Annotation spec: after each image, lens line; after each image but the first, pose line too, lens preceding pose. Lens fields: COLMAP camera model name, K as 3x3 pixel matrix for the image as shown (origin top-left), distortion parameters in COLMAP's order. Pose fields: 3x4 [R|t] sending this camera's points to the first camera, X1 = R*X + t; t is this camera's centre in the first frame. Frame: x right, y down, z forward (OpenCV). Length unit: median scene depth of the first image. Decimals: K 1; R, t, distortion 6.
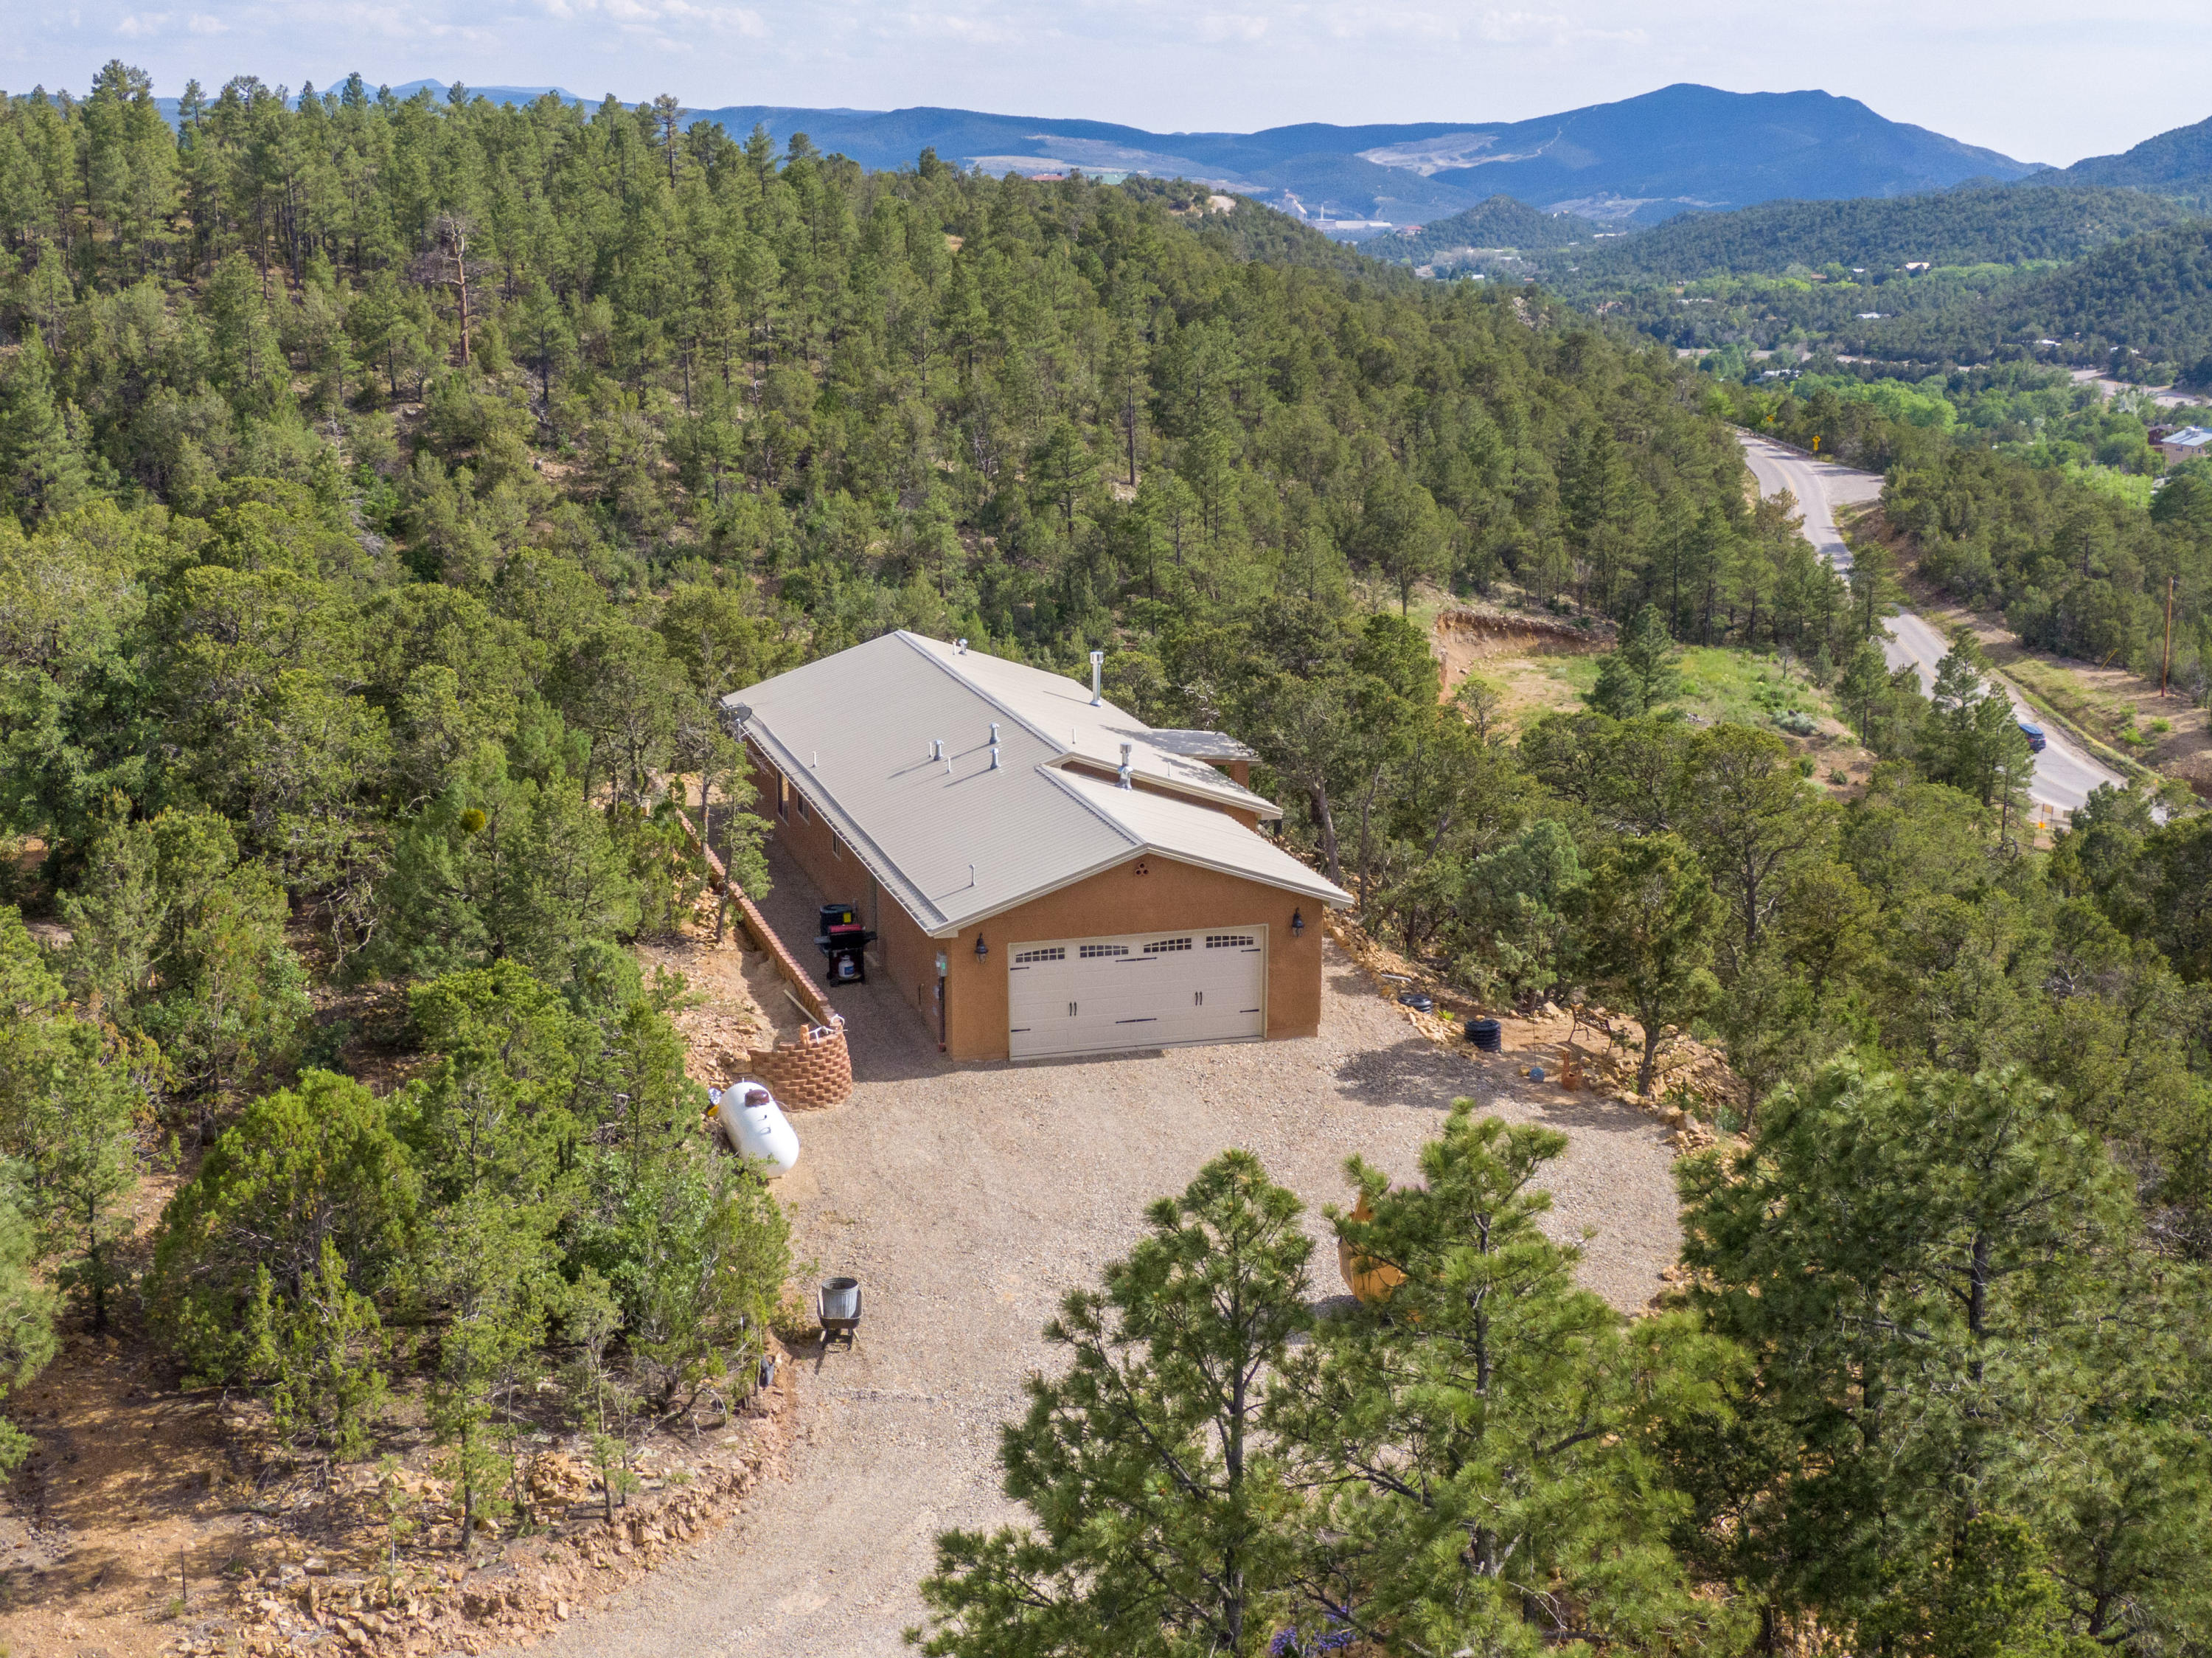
lens RADIAL K [[2933.4, 0, 1105.1], [0, 2933.4, 828.3], [0, 0, 1]] dist [0.009551, 0.000000]
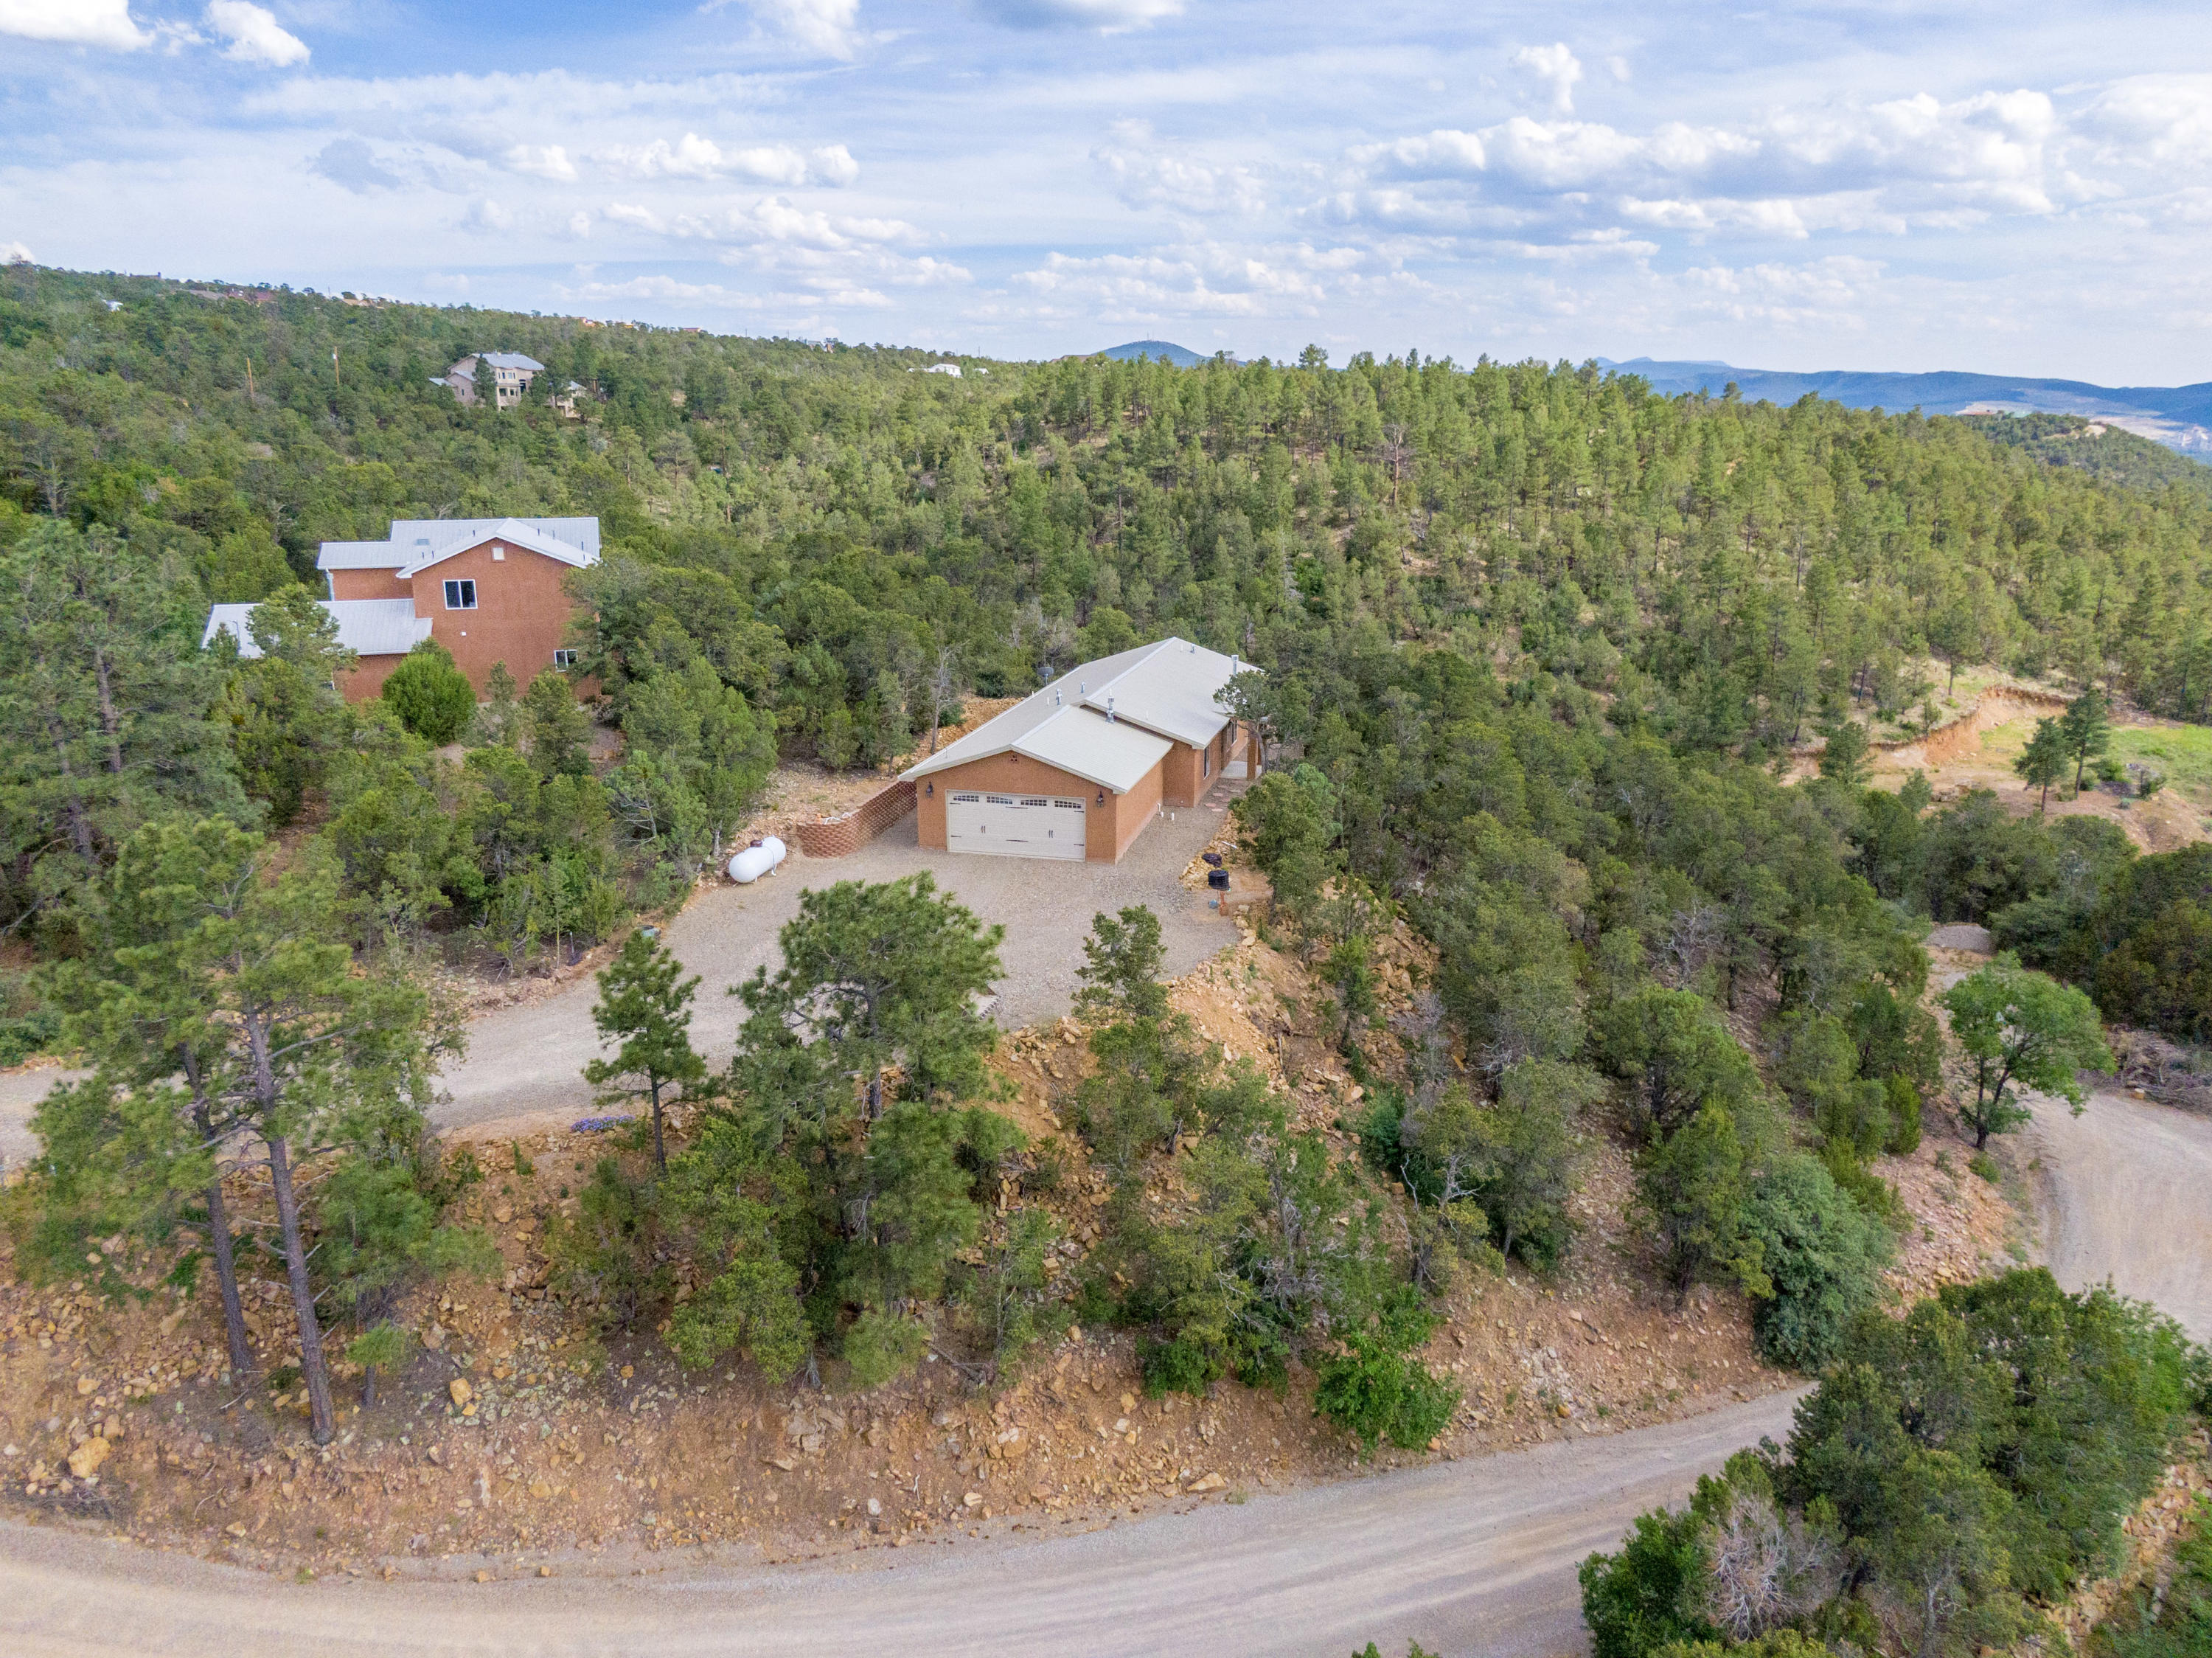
lens RADIAL K [[1574.0, 0, 1106.0], [0, 1574.0, 831.0], [0, 0, 1]] dist [-0.003292, -0.000247]
pose [[0.872340, 0.130544, -0.471148, 0.105624], [-0.110259, 0.991396, 0.070546, -0.003318], [0.476304, -0.009592, 0.879228, 0.032244]]
